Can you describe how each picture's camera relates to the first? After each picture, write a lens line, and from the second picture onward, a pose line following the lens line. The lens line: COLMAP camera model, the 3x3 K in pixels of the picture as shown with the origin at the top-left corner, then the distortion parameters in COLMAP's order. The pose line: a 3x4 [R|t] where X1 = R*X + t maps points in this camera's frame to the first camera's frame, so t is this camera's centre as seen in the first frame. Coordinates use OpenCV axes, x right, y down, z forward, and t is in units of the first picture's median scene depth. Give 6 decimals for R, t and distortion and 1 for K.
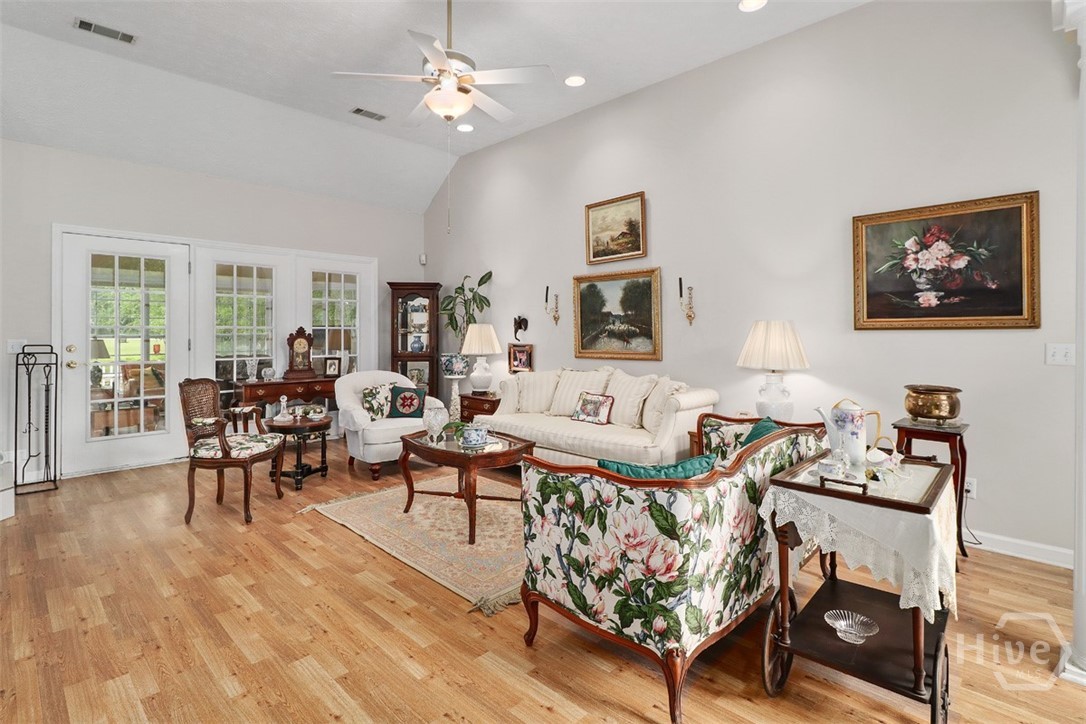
lens RADIAL K [[525.9, 0, 568.7], [0, 525.9, 328.7], [0, 0, 1]] dist [0.000374, -0.000602]
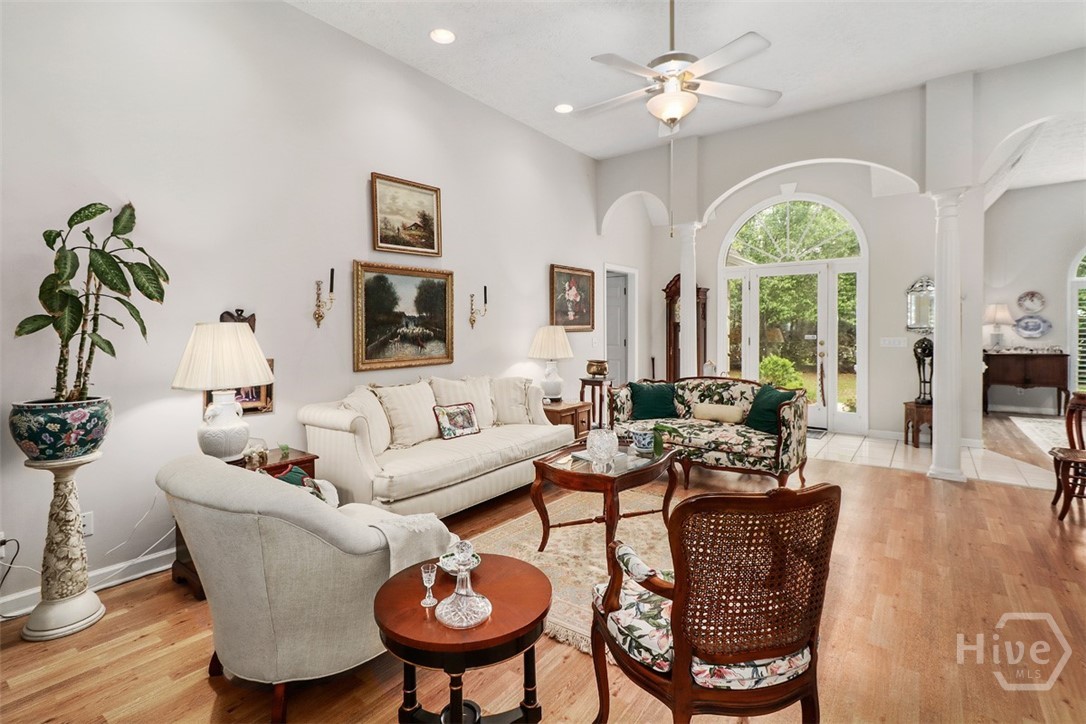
lens RADIAL K [[518.6, 0, 540.0], [0, 518.6, 336.6], [0, 0, 1]] dist [0.001877, 0.000430]
pose [[-0.100087, -0.009029, 0.994938, -0.790958], [0.003130, 0.999951, 0.009389, 0.000249], [-0.994974, 0.004054, -0.100054, 0.880690]]
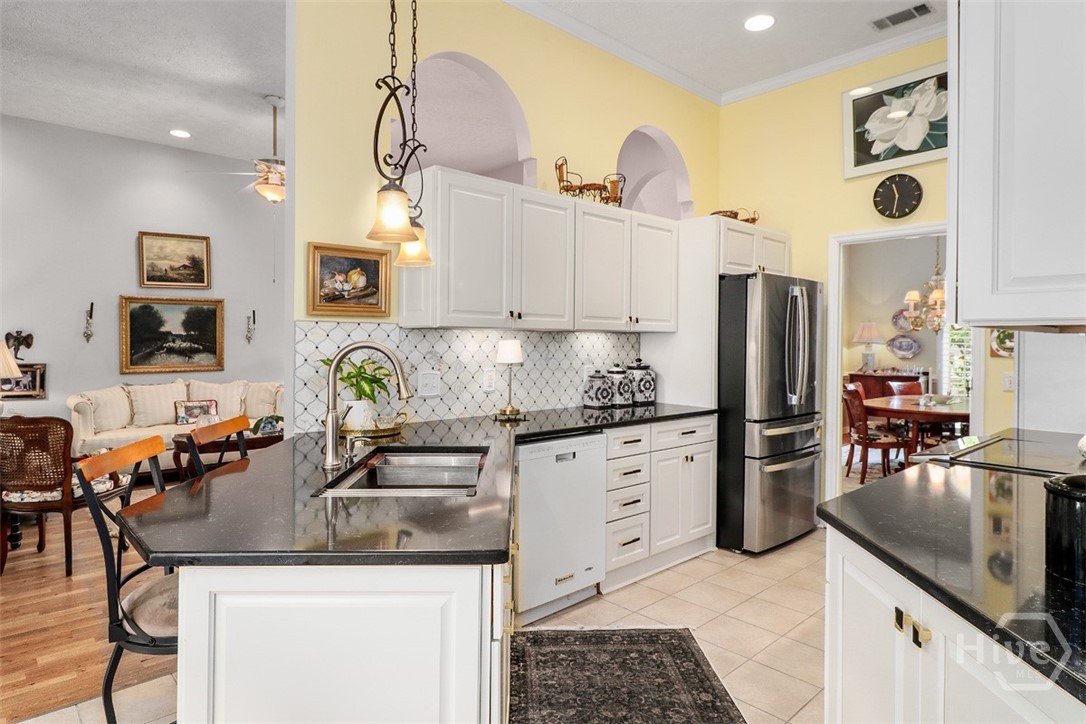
lens RADIAL K [[615.4, 0, 540.6], [0, 615.4, 344.4], [0, 0, 1]] dist [0.001144, 0.000838]
pose [[0.078867, -0.003060, 0.996880, -1.217898], [-0.008209, 0.999959, 0.003719, -0.015635], [-0.996851, -0.008477, 0.078839, 0.089532]]
